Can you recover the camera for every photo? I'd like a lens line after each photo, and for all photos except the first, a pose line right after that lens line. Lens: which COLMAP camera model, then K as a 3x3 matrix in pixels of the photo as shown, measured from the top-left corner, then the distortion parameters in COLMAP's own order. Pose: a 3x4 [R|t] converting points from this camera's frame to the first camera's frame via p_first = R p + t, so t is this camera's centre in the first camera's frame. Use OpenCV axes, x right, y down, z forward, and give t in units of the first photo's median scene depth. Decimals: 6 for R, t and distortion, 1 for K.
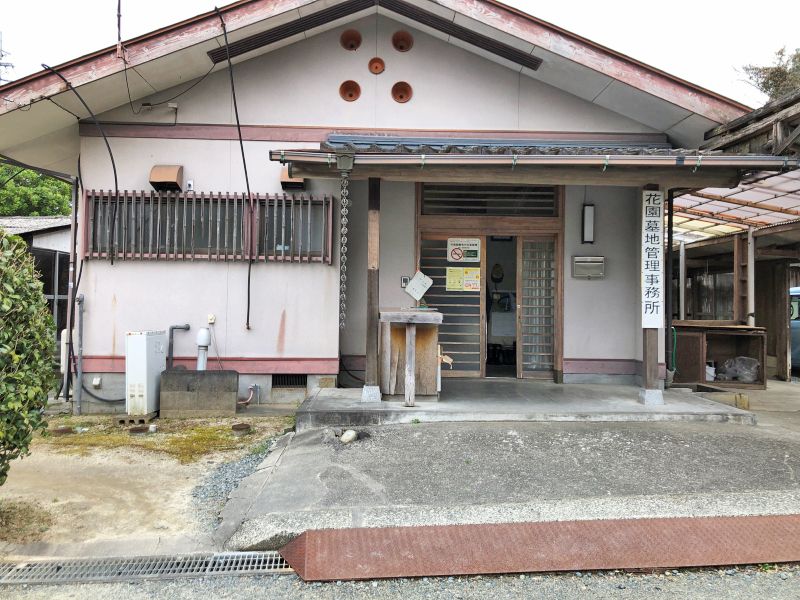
lens RADIAL K [[606.6, 0, 400.0], [0, 606.6, 300.0], [0, 0, 1]] dist [0.008245, 0.006489]
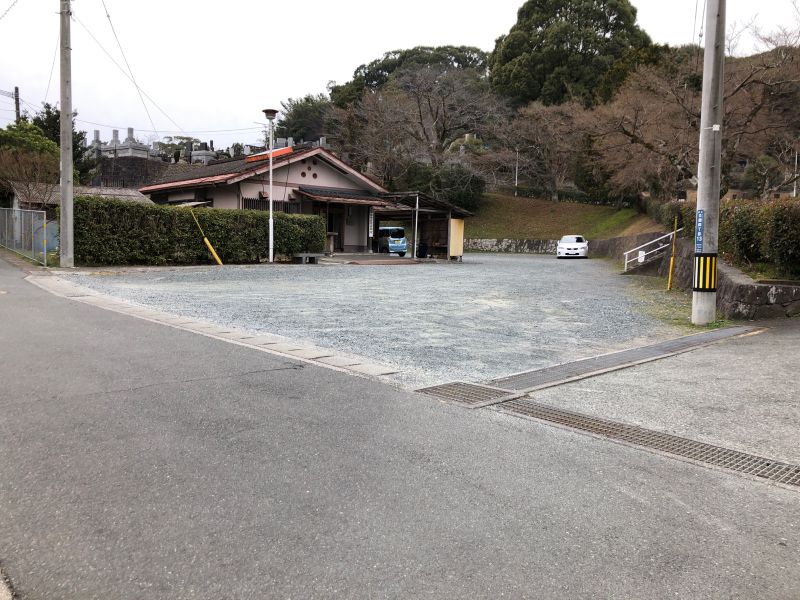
lens RADIAL K [[606.6, 0, 400.0], [0, 606.6, 300.0], [0, 0, 1]] dist [0.008245, 0.006489]
pose [[0.764050, -0.054016, 0.642892, -2.143134], [-0.021357, 0.993825, 0.108883, 0.013795], [-0.644803, -0.096922, 0.758179, -2.402301]]
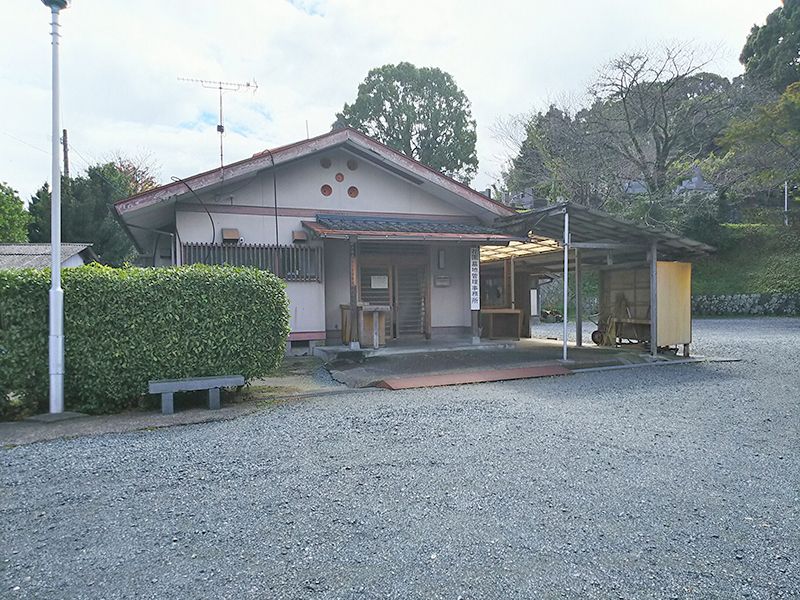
lens RADIAL K [[619.3, 0, 403.3], [0, 619.3, 331.4], [0, 0, 1]] dist [0.010322, 0.006722]
pose [[0.938891, -0.042902, 0.341530, -0.540160], [0.022254, 0.997692, 0.064149, -0.023098], [-0.343494, -0.052628, 0.937679, -0.925686]]
